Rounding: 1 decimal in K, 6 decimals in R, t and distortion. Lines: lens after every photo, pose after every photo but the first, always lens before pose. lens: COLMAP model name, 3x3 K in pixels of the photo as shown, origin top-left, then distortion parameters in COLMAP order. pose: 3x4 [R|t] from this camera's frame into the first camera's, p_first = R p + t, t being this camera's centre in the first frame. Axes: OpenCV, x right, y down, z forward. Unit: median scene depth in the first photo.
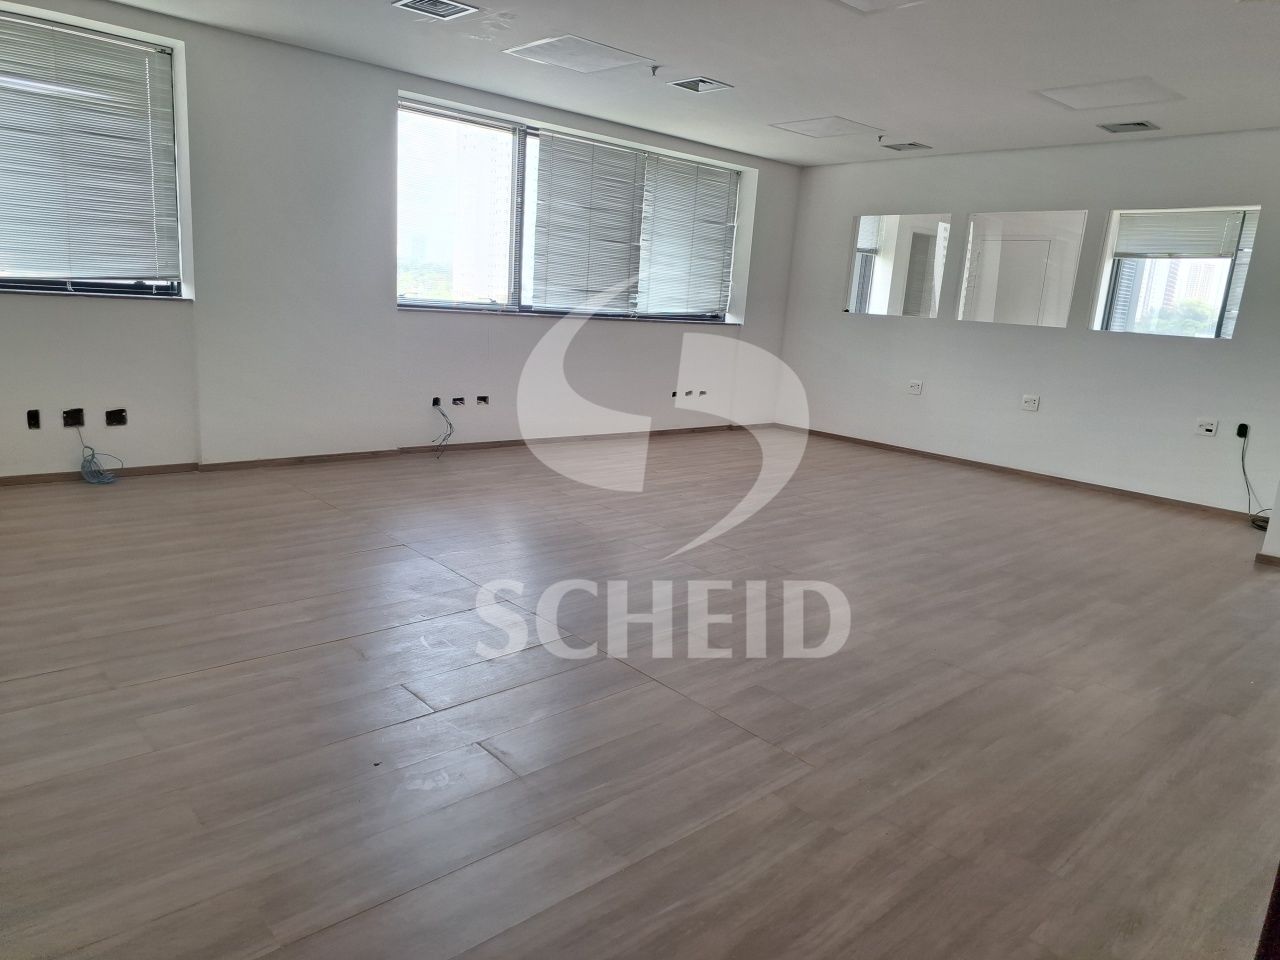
lens RADIAL K [[879.6, 0, 640.0], [0, 879.6, 480.0], [0, 0, 1]] dist [0.055746, -0.003133]
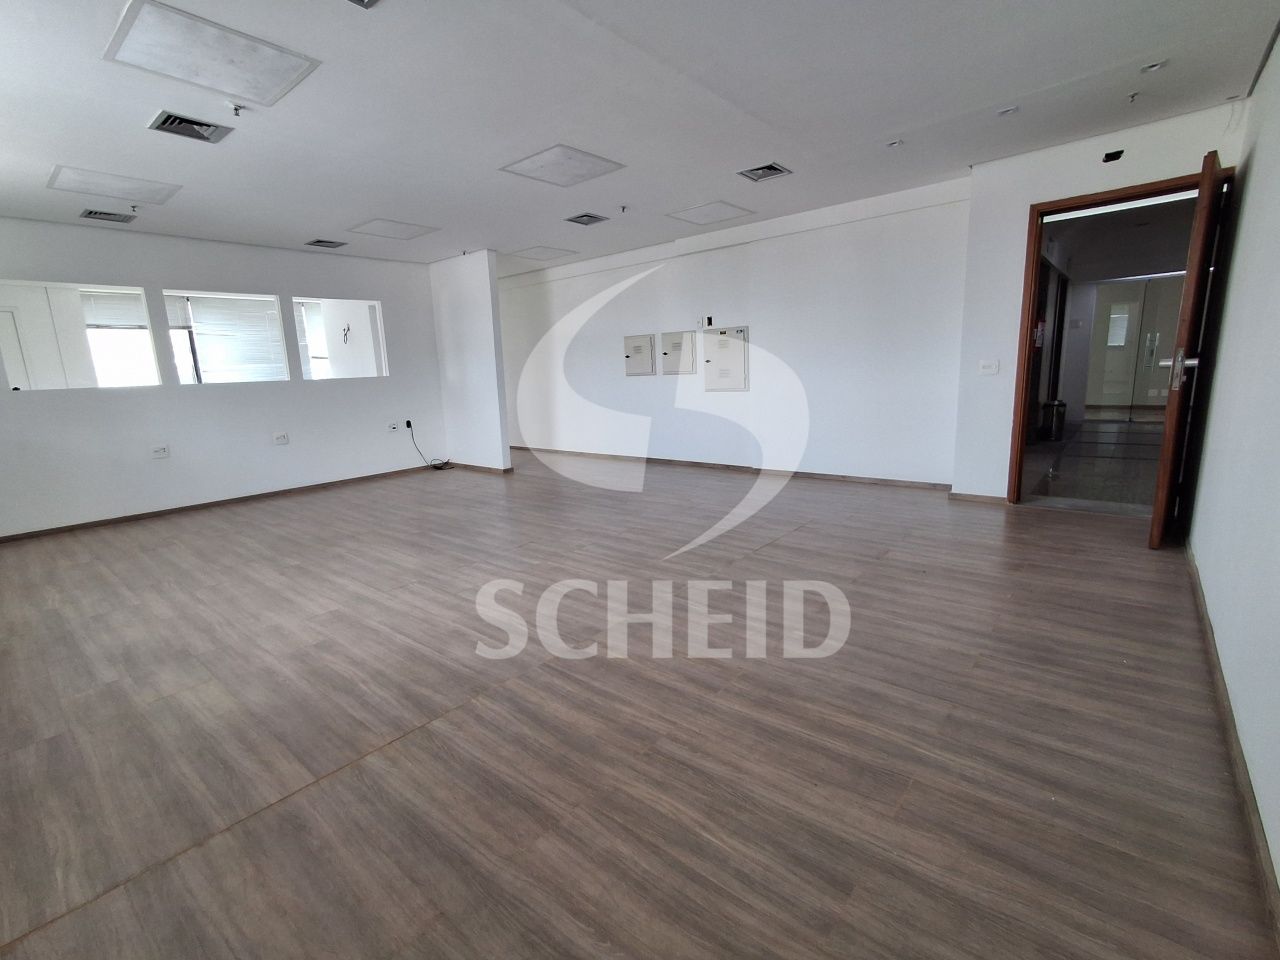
lens RADIAL K [[581.4, 0, 640.0], [0, 581.4, 480.0], [0, 0, 1]] dist [0.016304, 0.000026]
pose [[-0.142034, -0.246974, 0.958556, -0.483031], [0.239757, 0.930955, 0.275388, -0.139980], [-0.960387, 0.268935, -0.073014, 0.558337]]
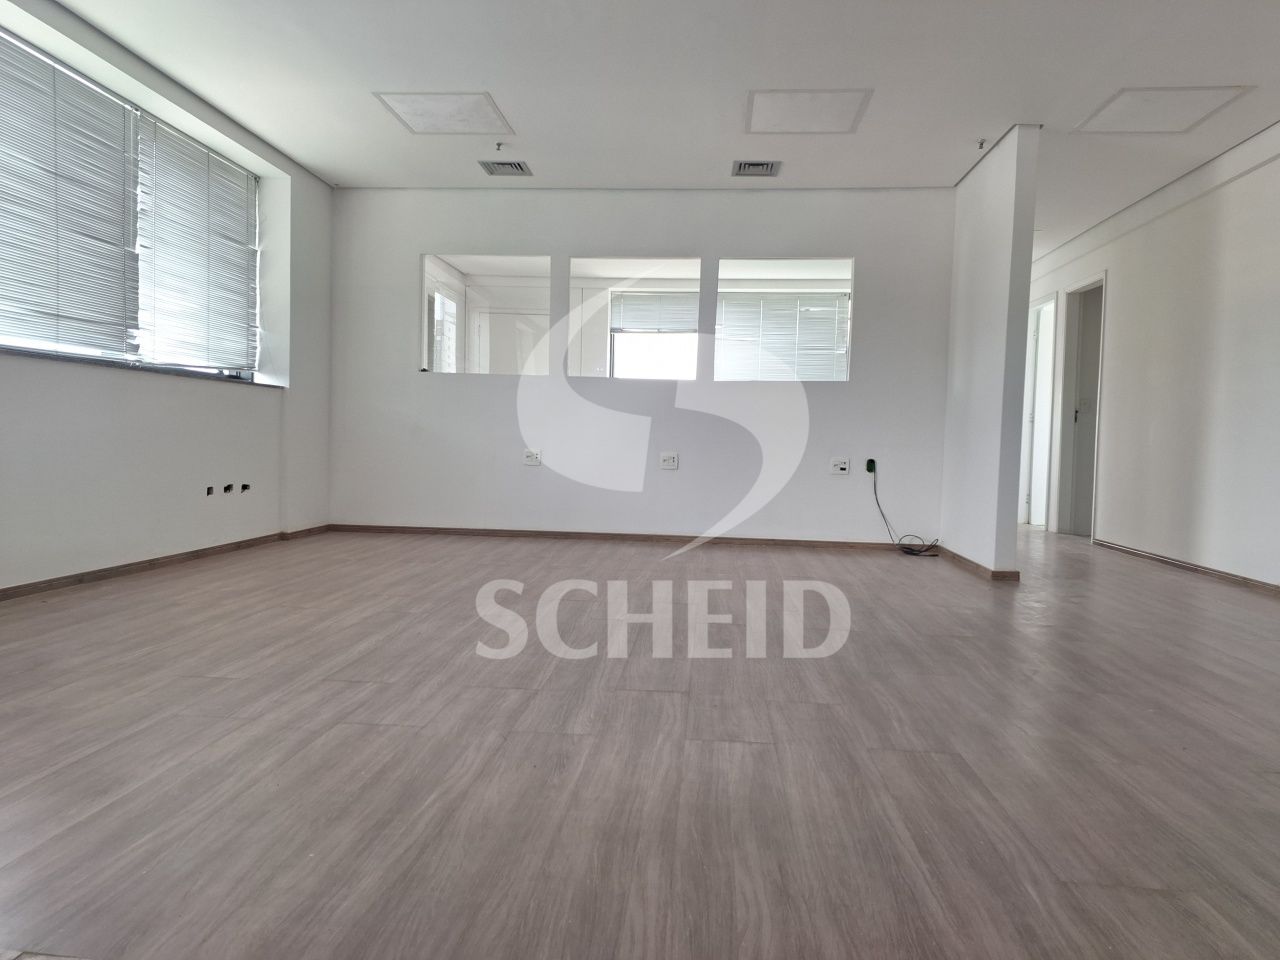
lens RADIAL K [[874.3, 0, 640.6], [0, 874.3, 436.9], [0, 0, 1]] dist [0.050662, -0.003551]
pose [[0.721780, -0.044595, 0.690684, -0.189599], [0.165964, 0.979959, -0.110163, -0.016414], [-0.671930, 0.194142, 0.714716, 0.370314]]
